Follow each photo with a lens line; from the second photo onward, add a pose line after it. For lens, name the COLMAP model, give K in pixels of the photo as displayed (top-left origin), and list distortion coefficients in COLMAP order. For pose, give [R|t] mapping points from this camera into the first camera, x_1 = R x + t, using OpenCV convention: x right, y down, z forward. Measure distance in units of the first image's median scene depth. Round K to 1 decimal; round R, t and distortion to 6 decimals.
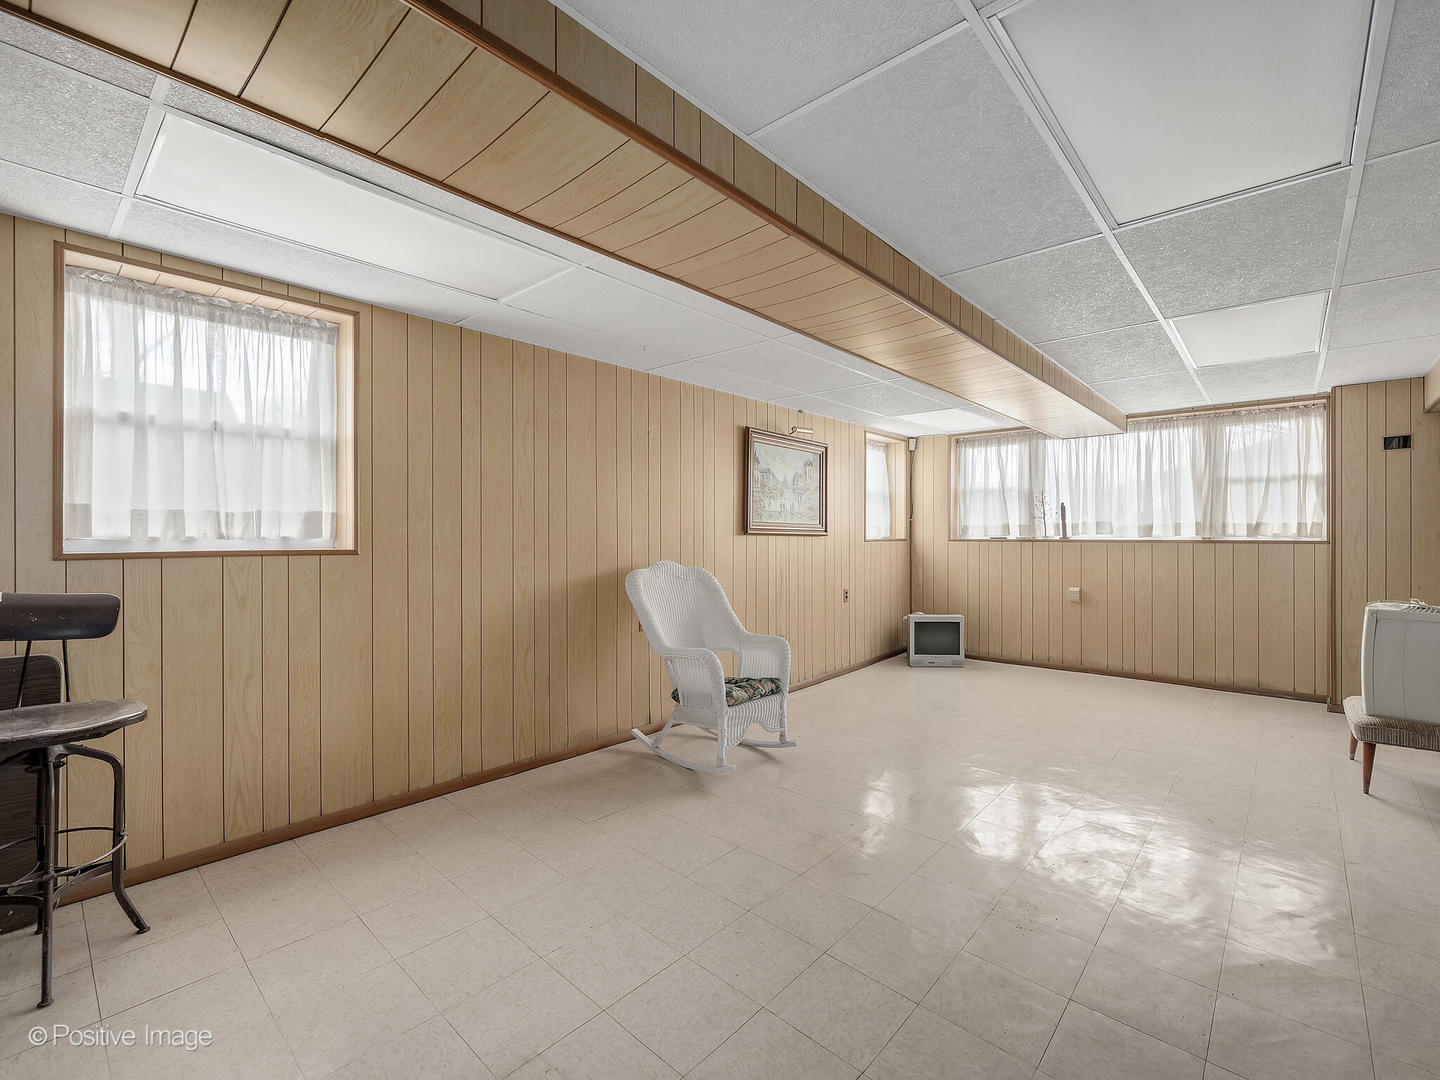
lens RADIAL K [[639.0, 0, 715.3], [0, 639.0, 538.5], [0, 0, 1]] dist [0.002124, -0.000742]
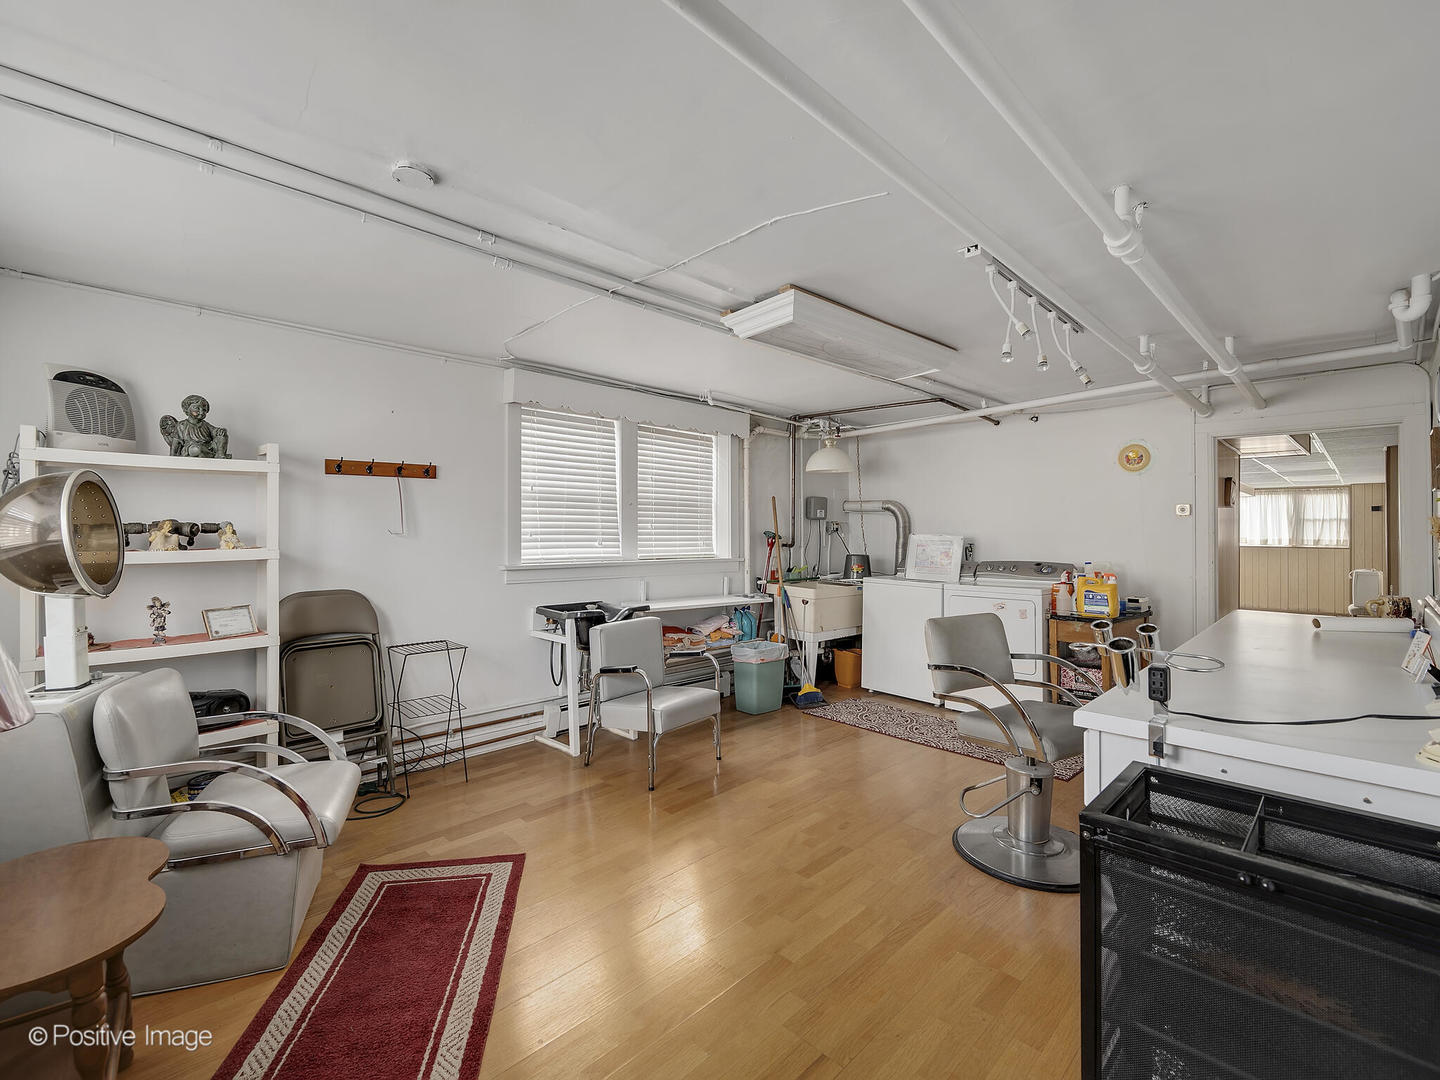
lens RADIAL K [[639.0, 0, 717.0], [0, 639.0, 534.4], [0, 0, 1]] dist [0.002124, -0.000742]
pose [[0.997806, -0.001536, -0.066183, -1.116116], [0.001150, 0.999982, -0.005863, -0.030635], [0.066191, 0.005774, 0.997790, -1.387612]]
